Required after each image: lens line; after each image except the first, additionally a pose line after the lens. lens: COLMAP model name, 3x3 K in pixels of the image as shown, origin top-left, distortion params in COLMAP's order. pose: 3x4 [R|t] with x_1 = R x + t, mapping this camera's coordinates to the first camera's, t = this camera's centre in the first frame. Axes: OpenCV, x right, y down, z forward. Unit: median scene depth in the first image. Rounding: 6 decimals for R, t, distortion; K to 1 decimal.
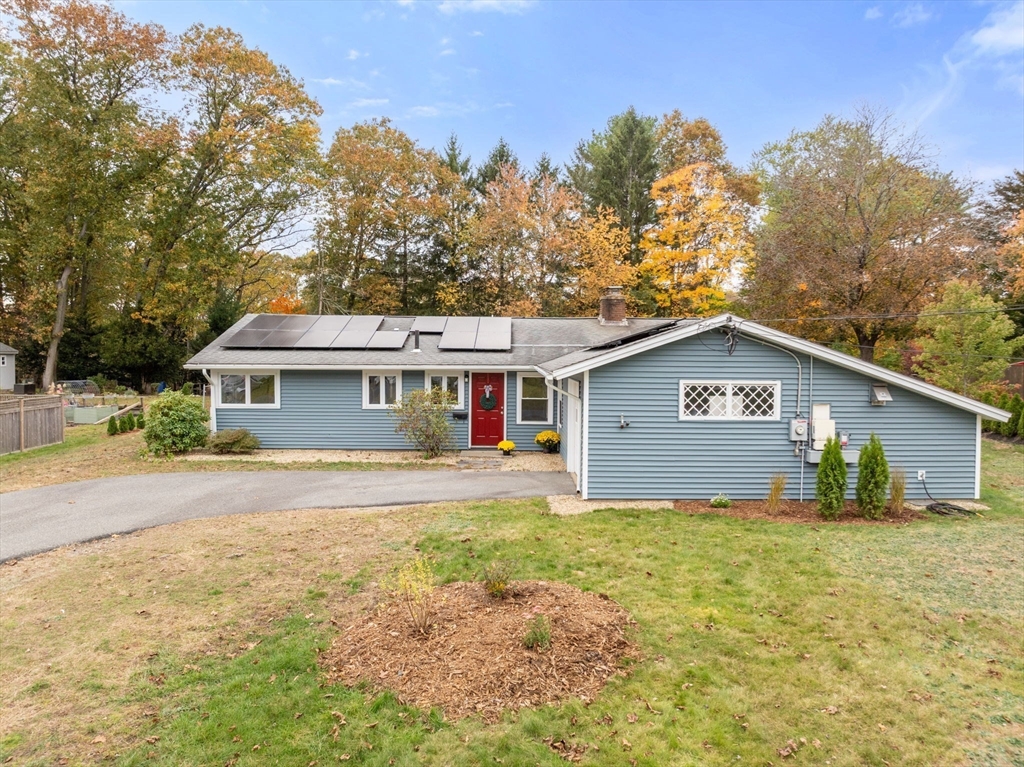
lens RADIAL K [[727.2, 0, 520.0], [0, 727.2, 383.6], [0, 0, 1]] dist [-0.035721, -0.002411]
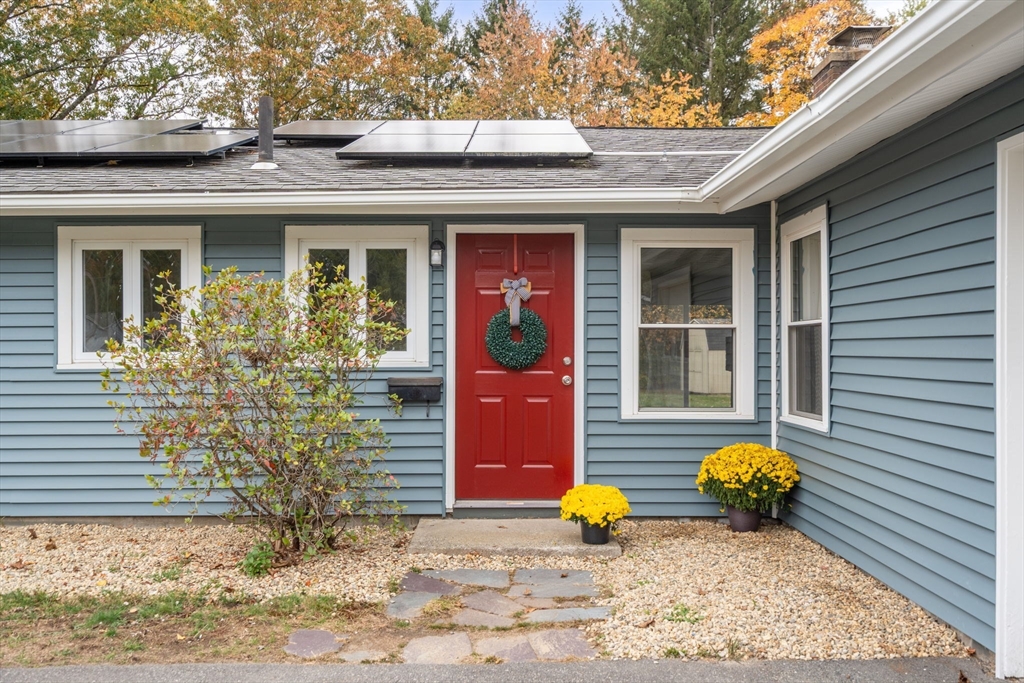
lens RADIAL K [[939.1, 0, 512.0], [0, 939.1, 341.5], [0, 0, 1]] dist [0.010269, 0.005425]
pose [[0.999906, -0.010196, -0.009140, -0.041949], [0.009760, 0.998869, -0.046531, 0.042272], [0.009604, 0.046437, 0.998875, 0.642444]]
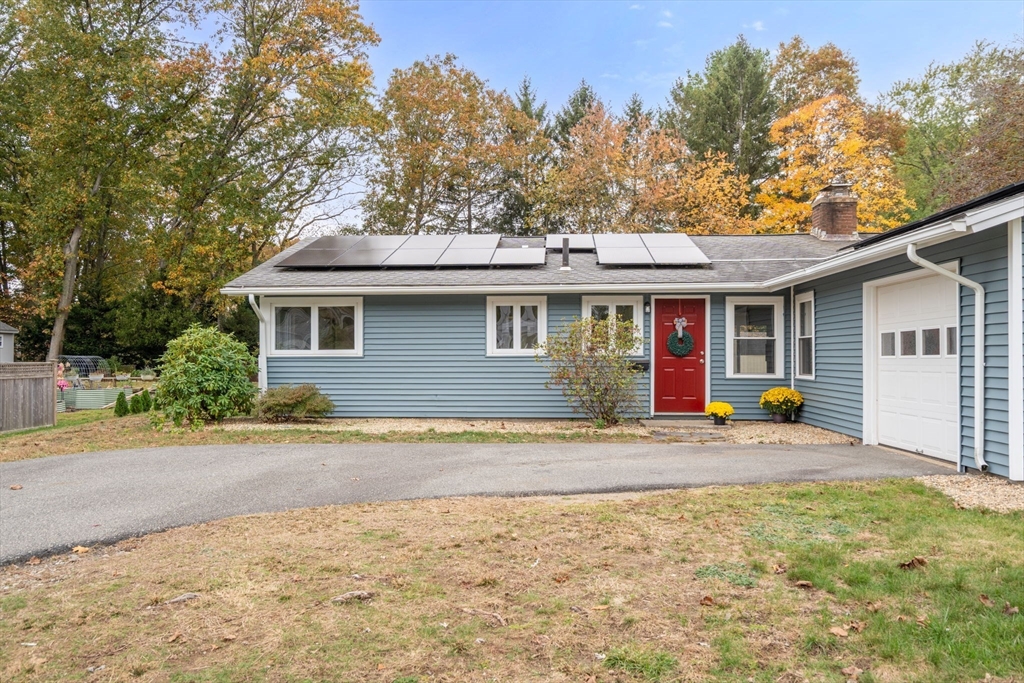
lens RADIAL K [[790.6, 0, 512.0], [0, 790.6, 341.5], [0, 0, 1]] dist [0.010654, 0.004636]
pose [[0.997340, -0.008818, -0.072361, -0.141563], [0.004641, 0.998324, -0.057692, 0.062642], [0.072748, 0.057203, 0.995709, 0.287632]]
